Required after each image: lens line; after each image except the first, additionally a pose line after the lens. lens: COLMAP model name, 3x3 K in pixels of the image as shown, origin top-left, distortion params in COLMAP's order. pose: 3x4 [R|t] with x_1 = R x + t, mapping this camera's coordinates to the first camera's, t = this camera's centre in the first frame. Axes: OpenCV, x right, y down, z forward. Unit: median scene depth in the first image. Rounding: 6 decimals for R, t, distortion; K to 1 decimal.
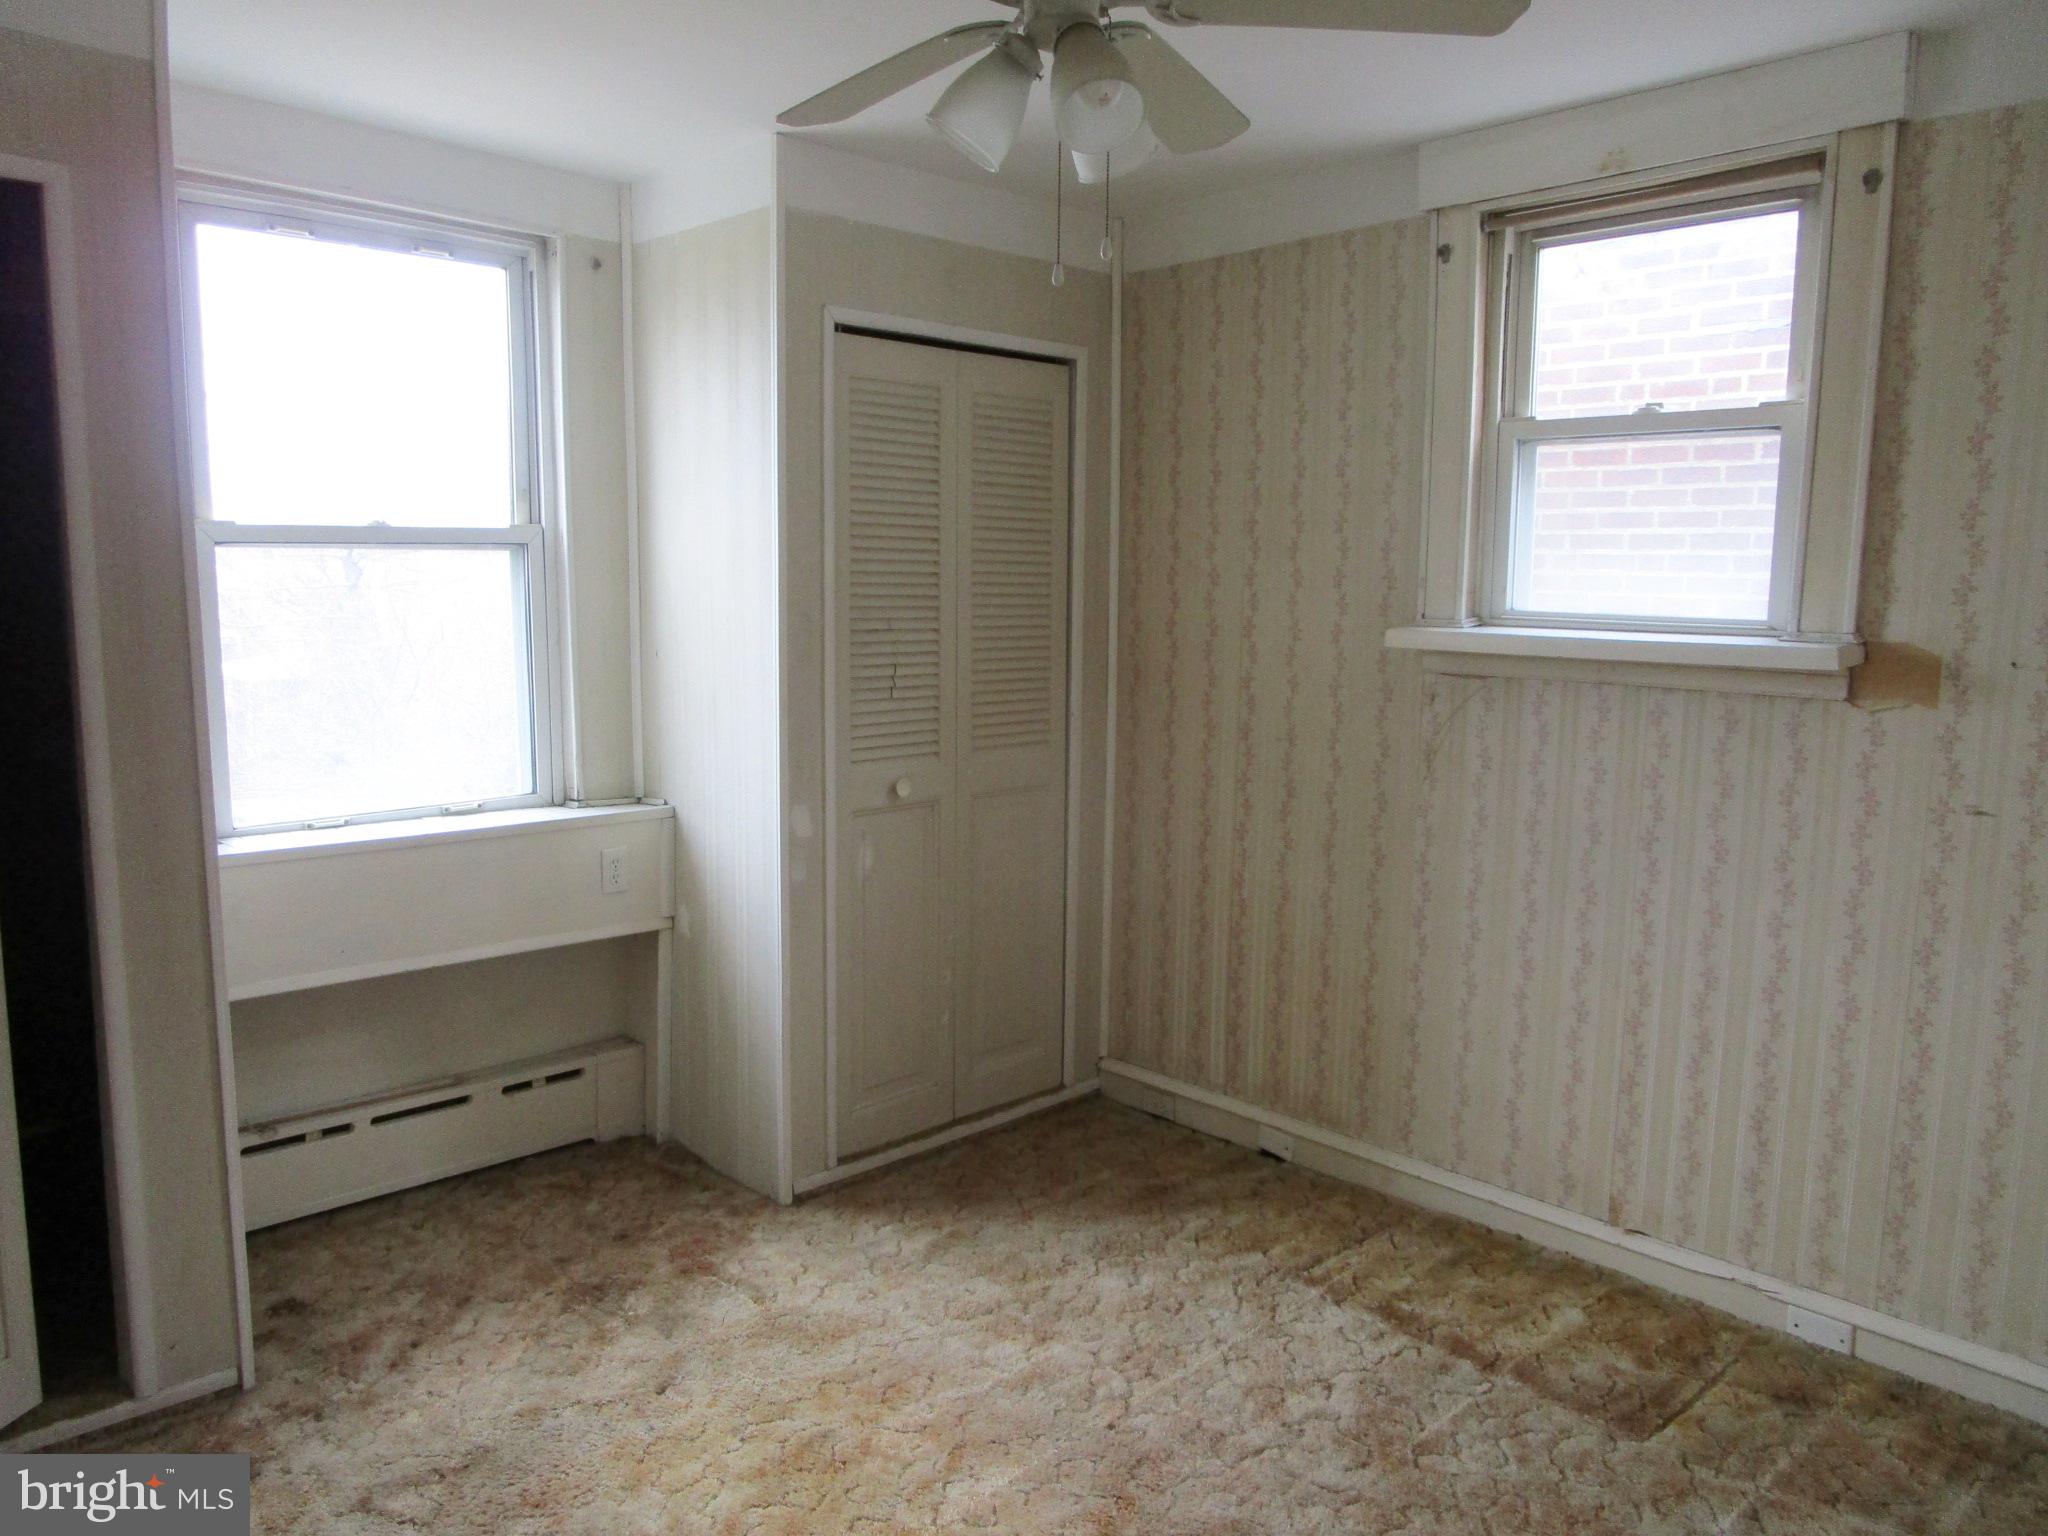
lens RADIAL K [[1443.8, 0, 1013.8], [0, 1443.8, 768.6], [0, 0, 1]] dist [-0.038278, 0.004907]
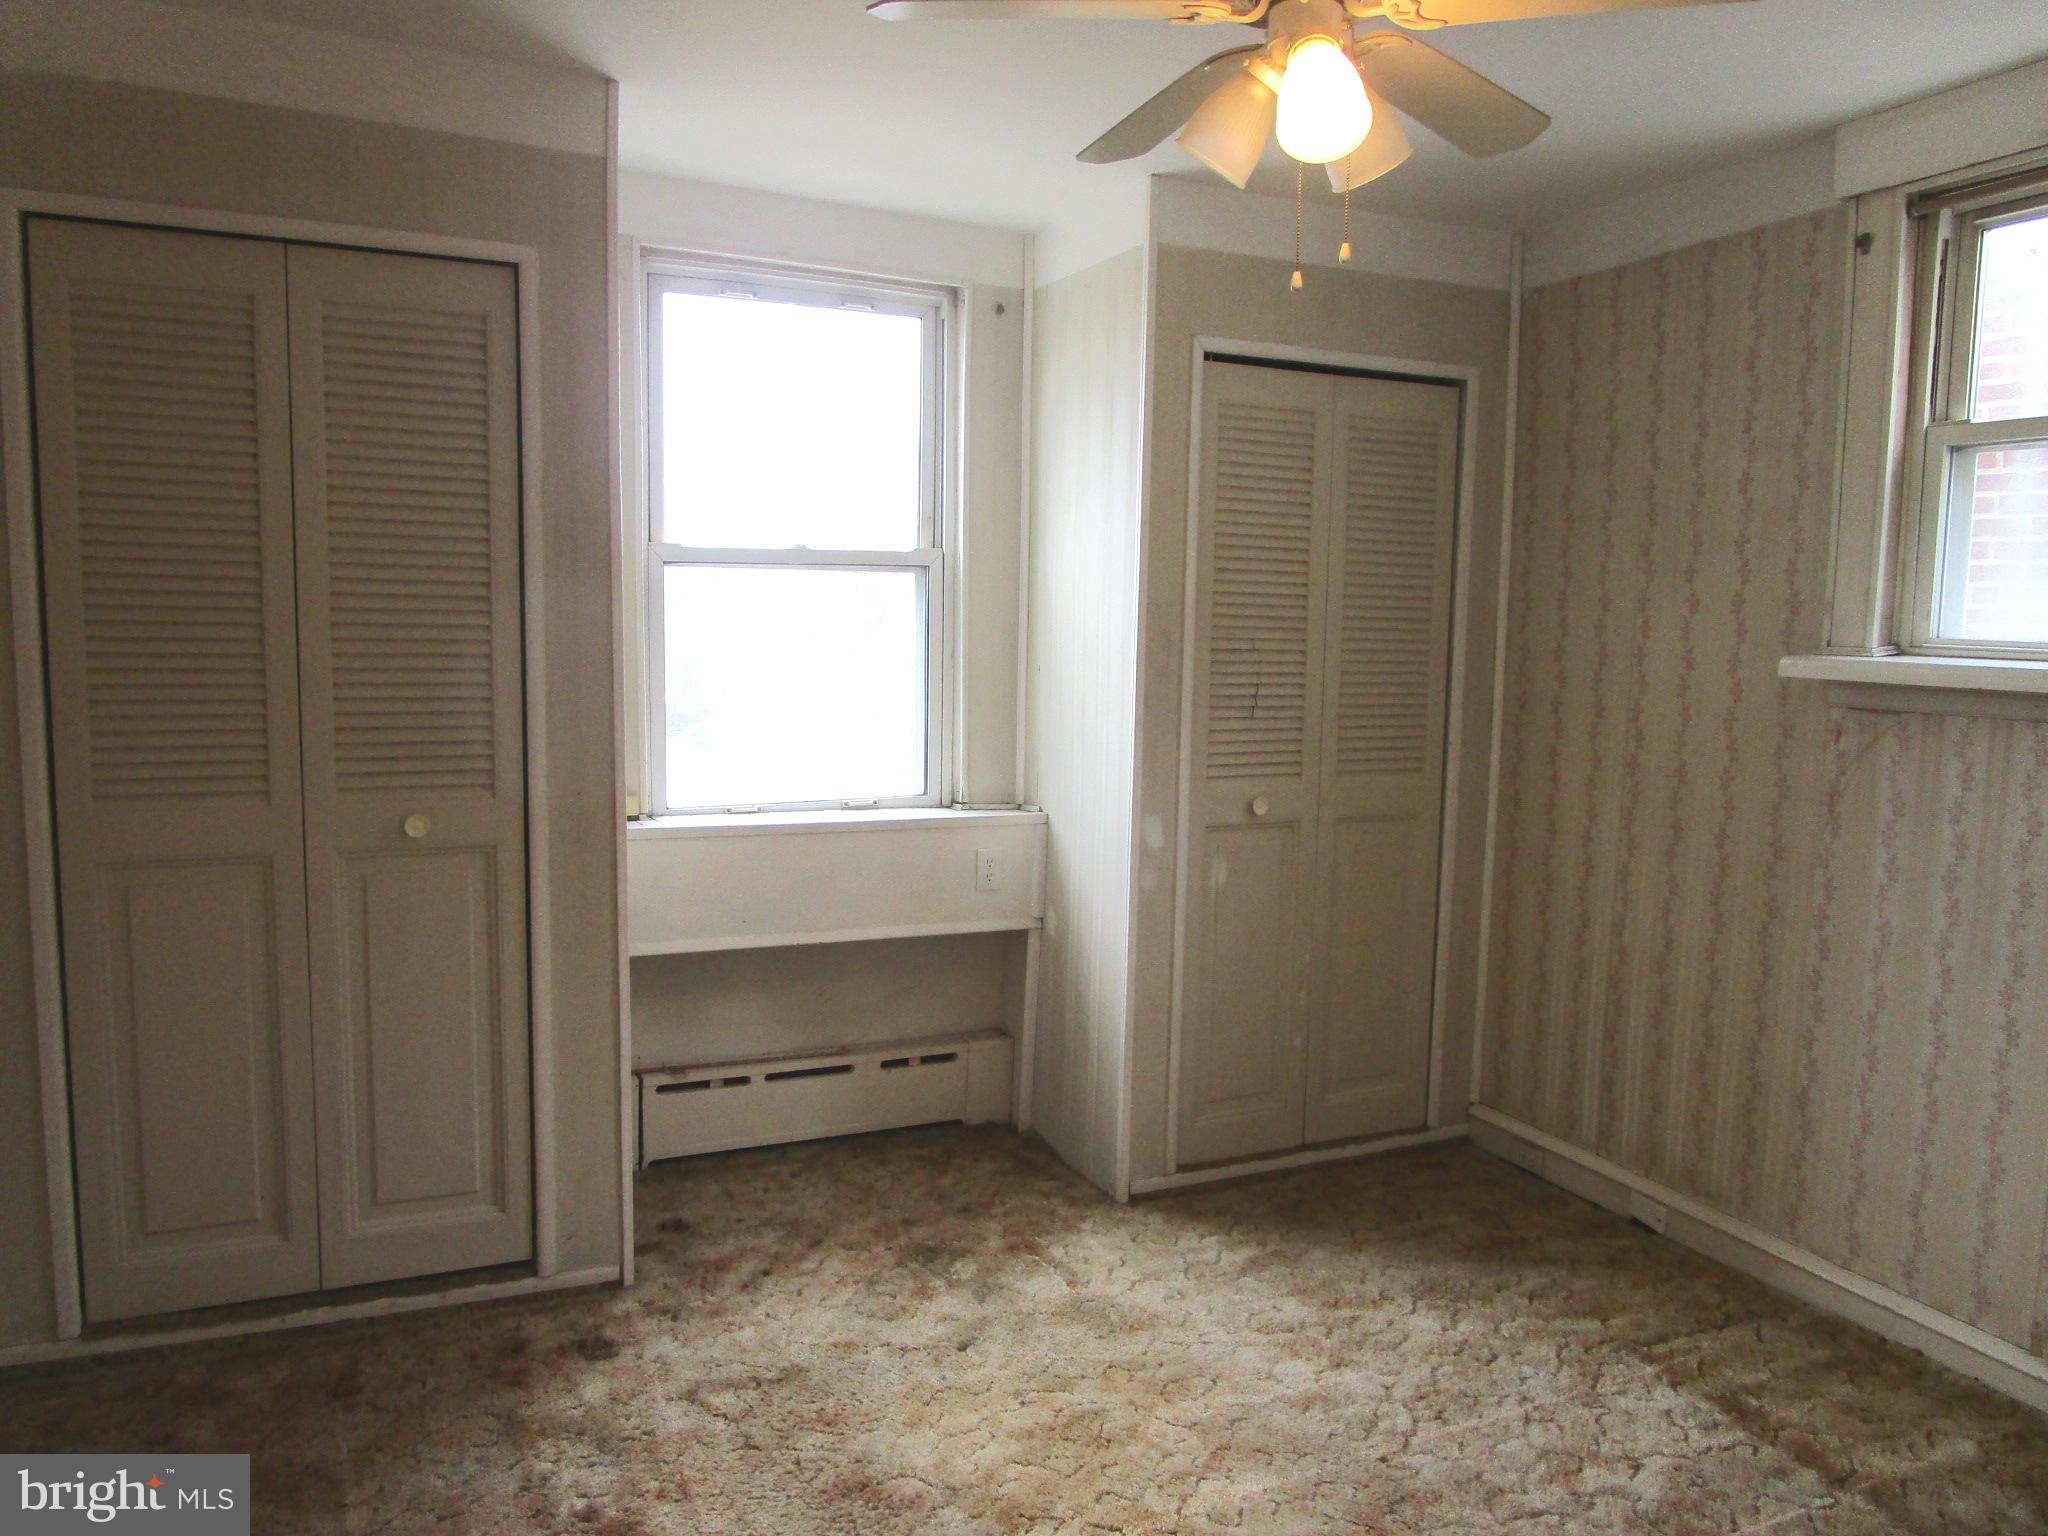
lens RADIAL K [[1447.0, 0, 1013.0], [0, 1447.0, 768.7], [0, 0, 1]] dist [-0.033959, 0.009740]
pose [[0.942821, 0.043682, -0.330426, 0.103542], [-0.053296, 0.998377, -0.020089, 0.018210], [0.329012, 0.036551, 0.943618, -0.015944]]
